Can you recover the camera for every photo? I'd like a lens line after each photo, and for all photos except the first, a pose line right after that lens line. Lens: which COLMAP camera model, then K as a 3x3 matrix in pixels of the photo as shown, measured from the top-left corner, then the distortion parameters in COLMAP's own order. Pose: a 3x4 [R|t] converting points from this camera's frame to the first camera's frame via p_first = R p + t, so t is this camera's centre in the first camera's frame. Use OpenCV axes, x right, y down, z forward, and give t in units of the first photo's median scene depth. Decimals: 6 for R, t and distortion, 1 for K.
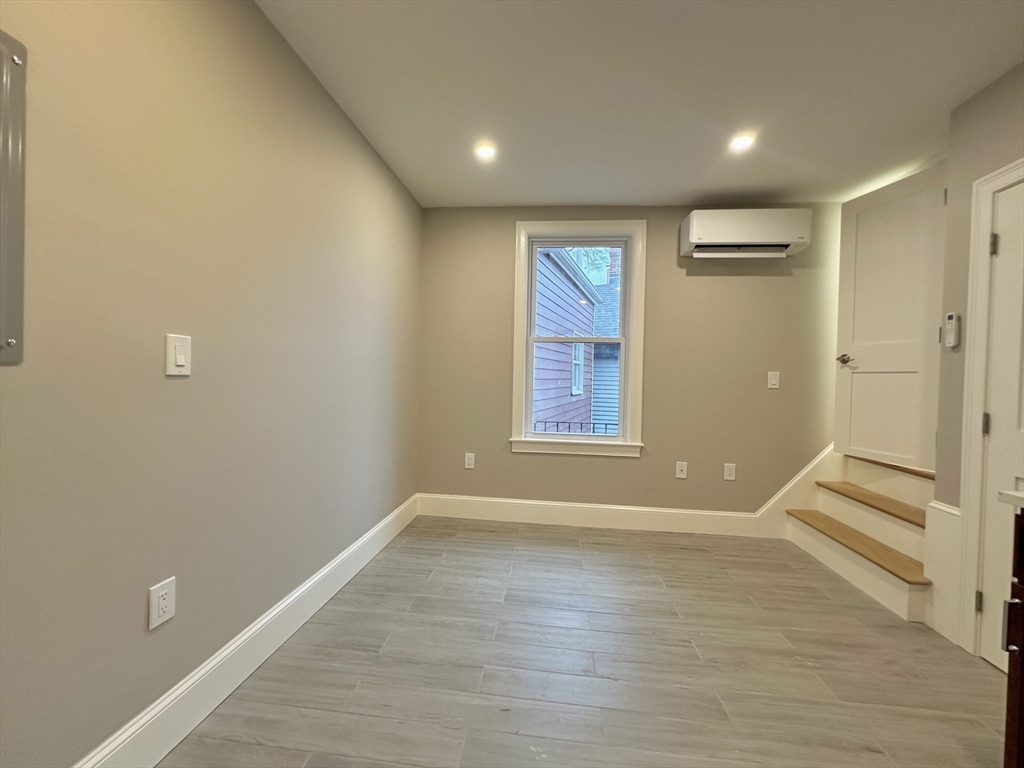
lens RADIAL K [[410.2, 0, 514.4], [0, 410.2, 384.4], [0, 0, 1]] dist [-0.001637, 0.000547]
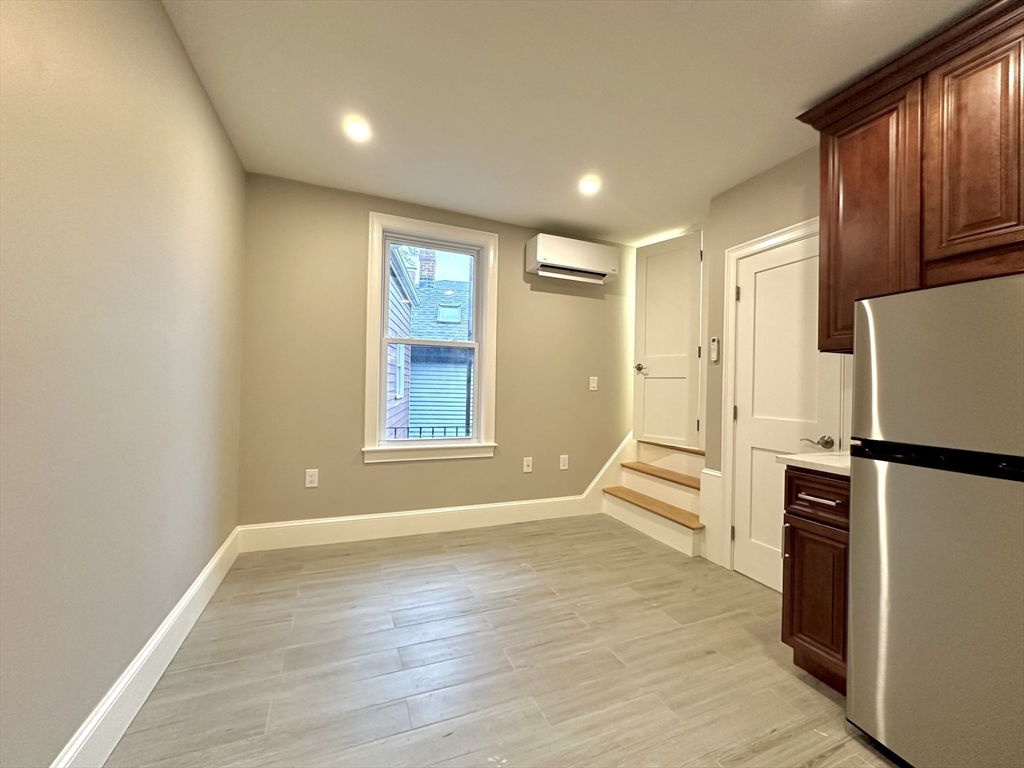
lens RADIAL K [[410.2, 0, 515.9], [0, 410.2, 385.1], [0, 0, 1]] dist [-0.001637, 0.000547]
pose [[0.877058, -0.003856, 0.480370, -0.204255], [0.006212, 0.999975, -0.003315, -0.004850], [-0.480345, 0.005892, 0.877060, 0.055387]]
